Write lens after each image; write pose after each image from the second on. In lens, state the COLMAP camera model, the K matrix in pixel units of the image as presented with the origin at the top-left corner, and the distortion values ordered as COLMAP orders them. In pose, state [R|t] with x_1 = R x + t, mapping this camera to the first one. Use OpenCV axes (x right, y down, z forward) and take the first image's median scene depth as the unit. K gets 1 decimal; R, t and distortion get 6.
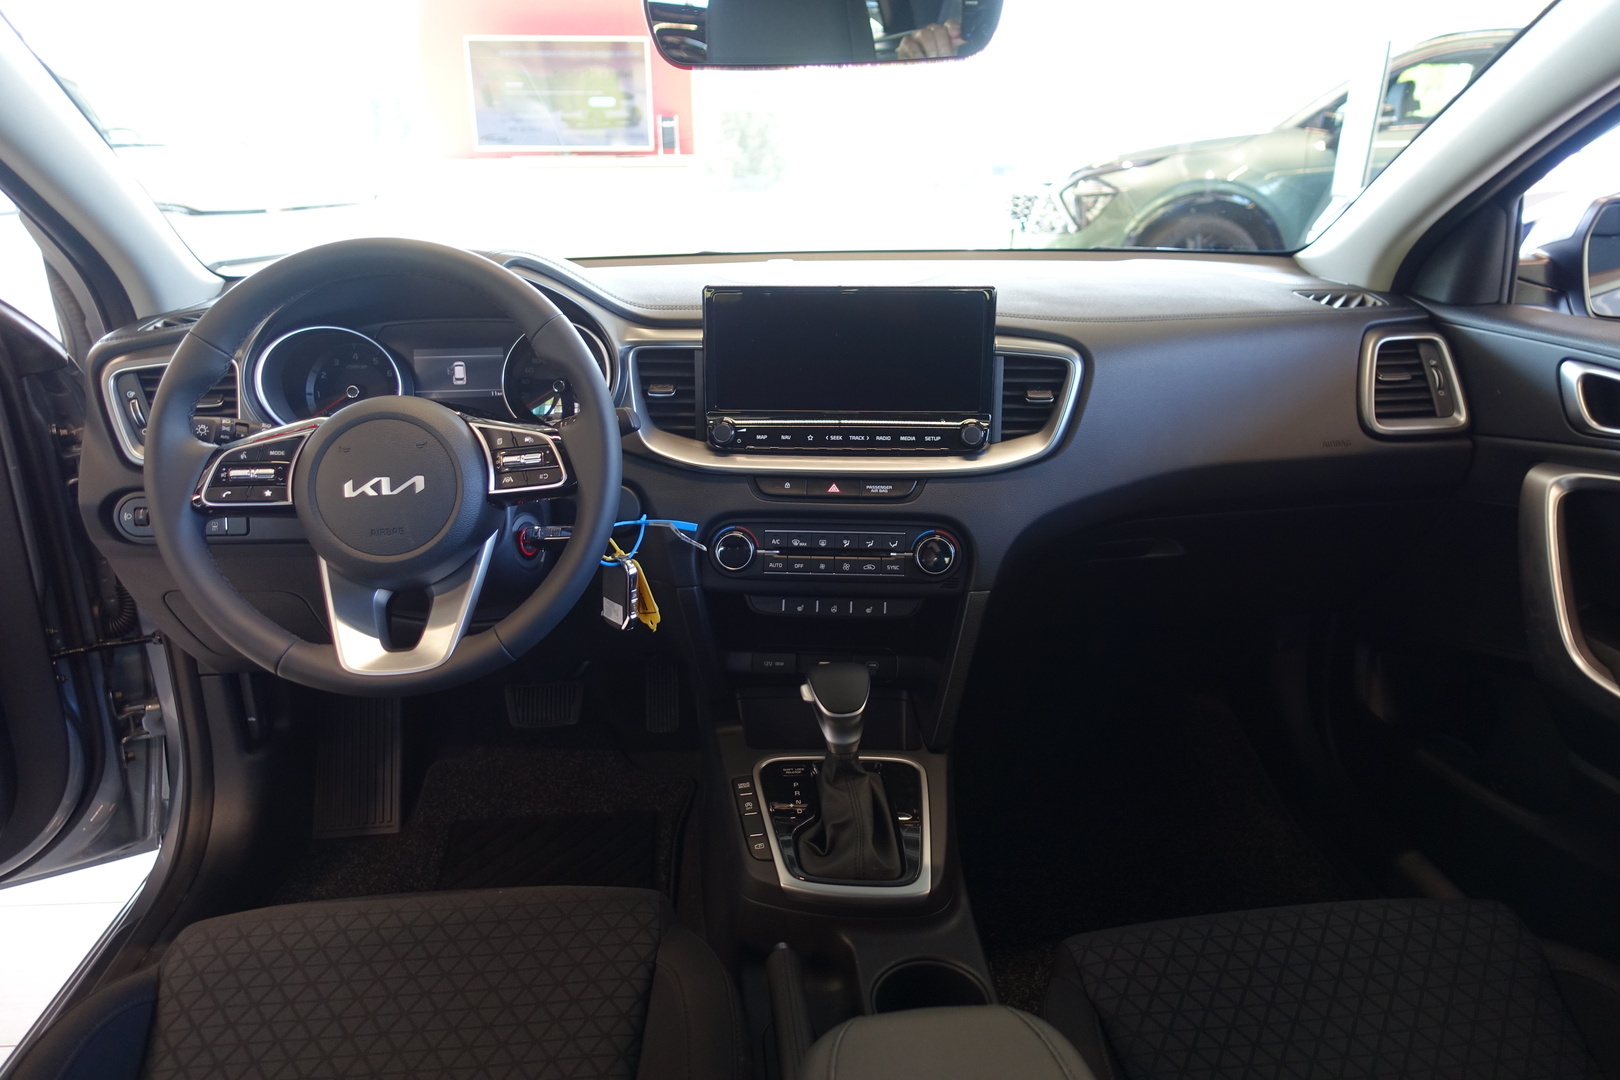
lens RADIAL K [[1110.0, 0, 809.5], [0, 1110.0, 550.9], [0, 0, 1]] dist [0.001523, -0.005901]
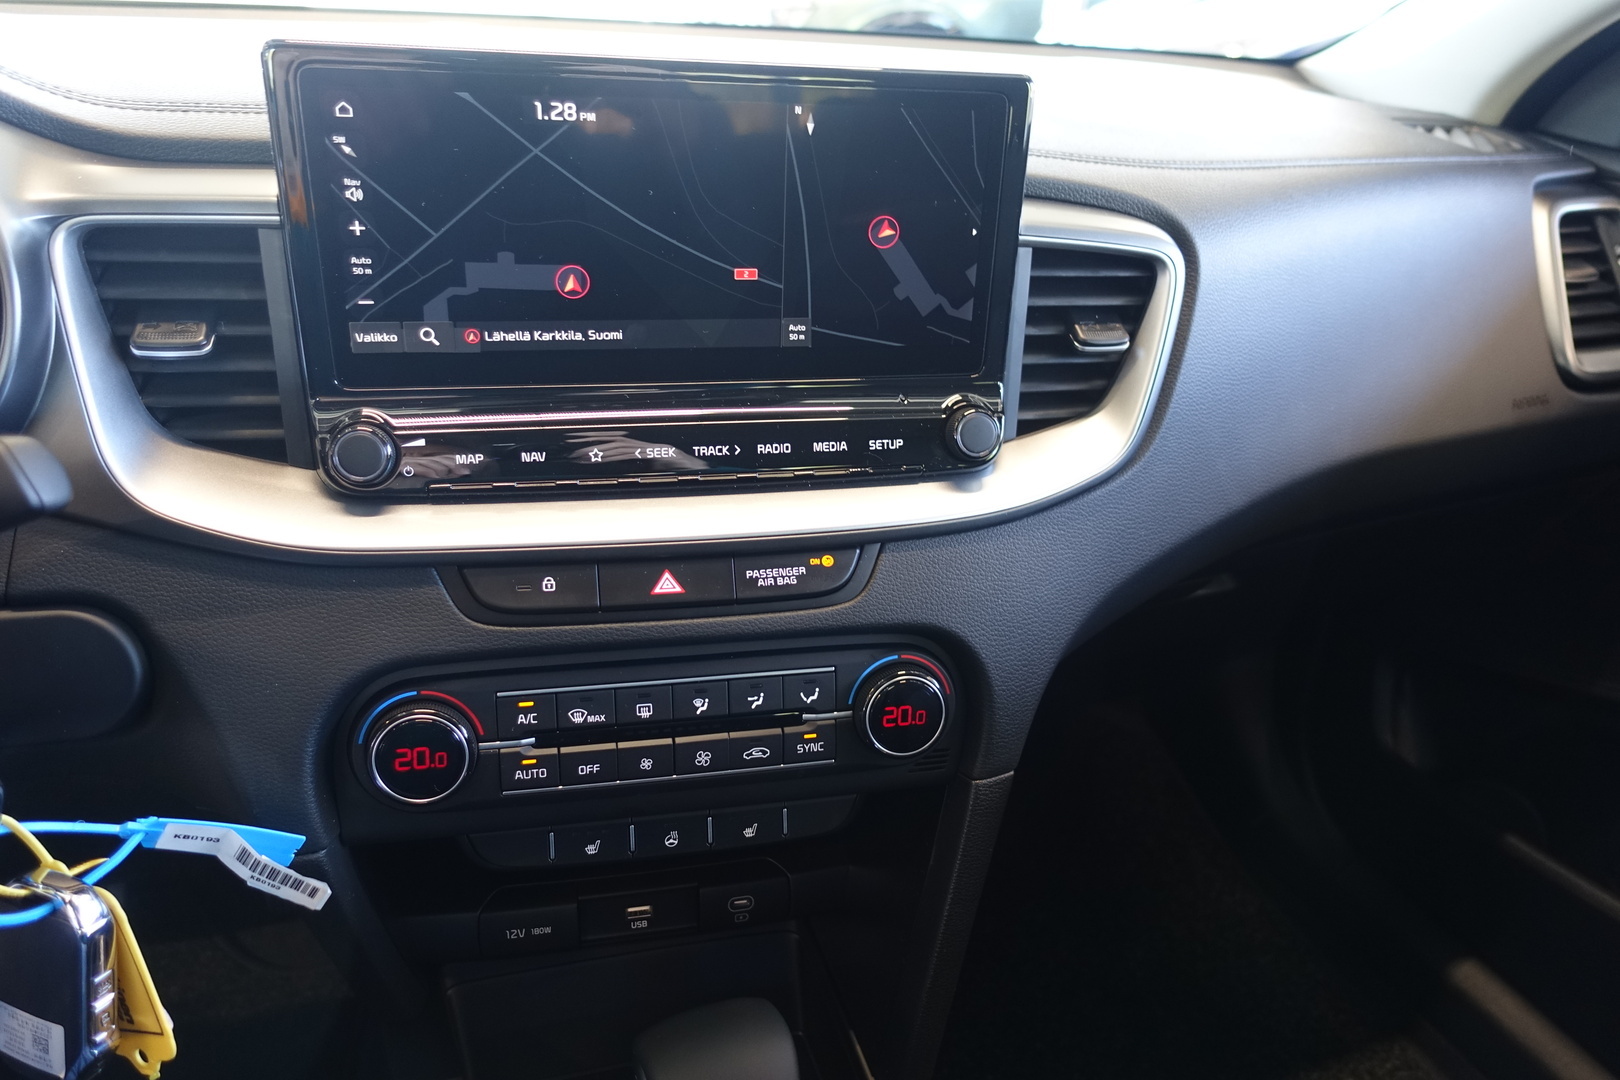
lens RADIAL K [[1110.0, 0, 819.8], [0, 1110.0, 534.3], [0, 0, 1]] dist [0.001523, -0.005901]
pose [[0.957034, -0.072126, 0.280863, -0.036716], [0.034877, 0.990172, 0.135435, -0.125207], [-0.287871, -0.119820, 0.950144, 0.593193]]
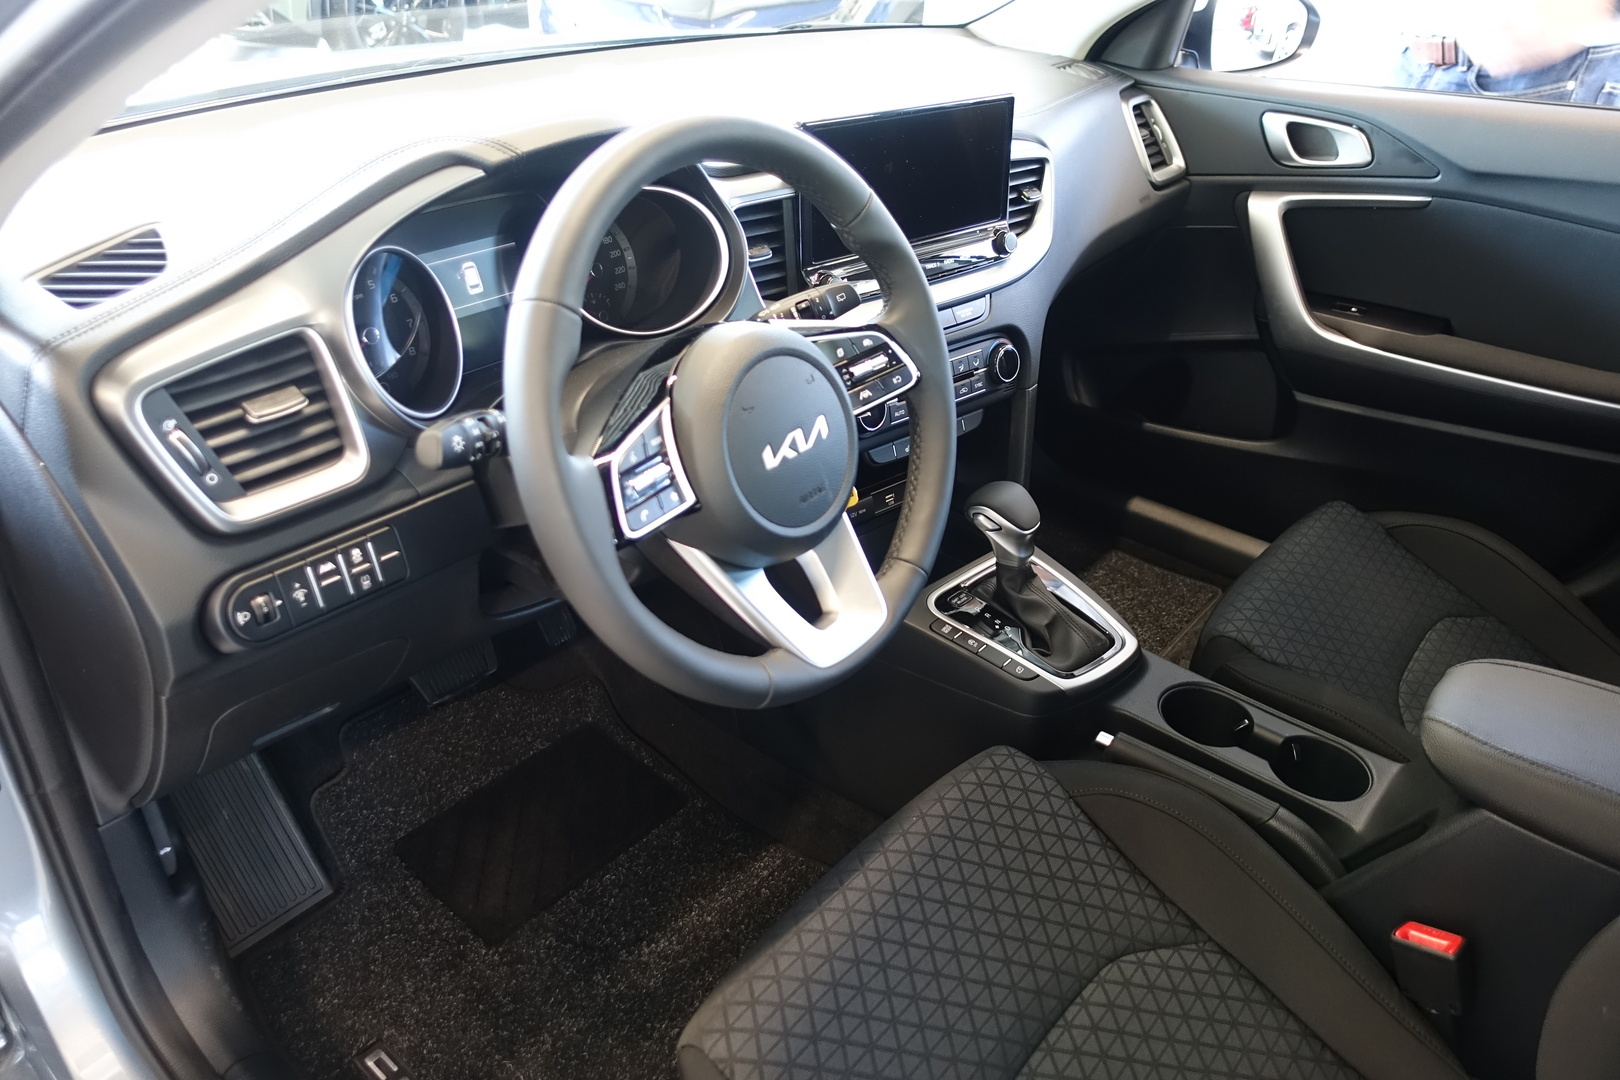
lens RADIAL K [[1110.0, 0, 813.3], [0, 1110.0, 547.8], [0, 0, 1]] dist [0.001523, -0.005901]
pose [[0.713279, -0.342456, 0.611521, -0.721302], [0.199000, 0.935549, 0.291801, -0.176204], [-0.672036, -0.086443, 0.735456, 0.321857]]
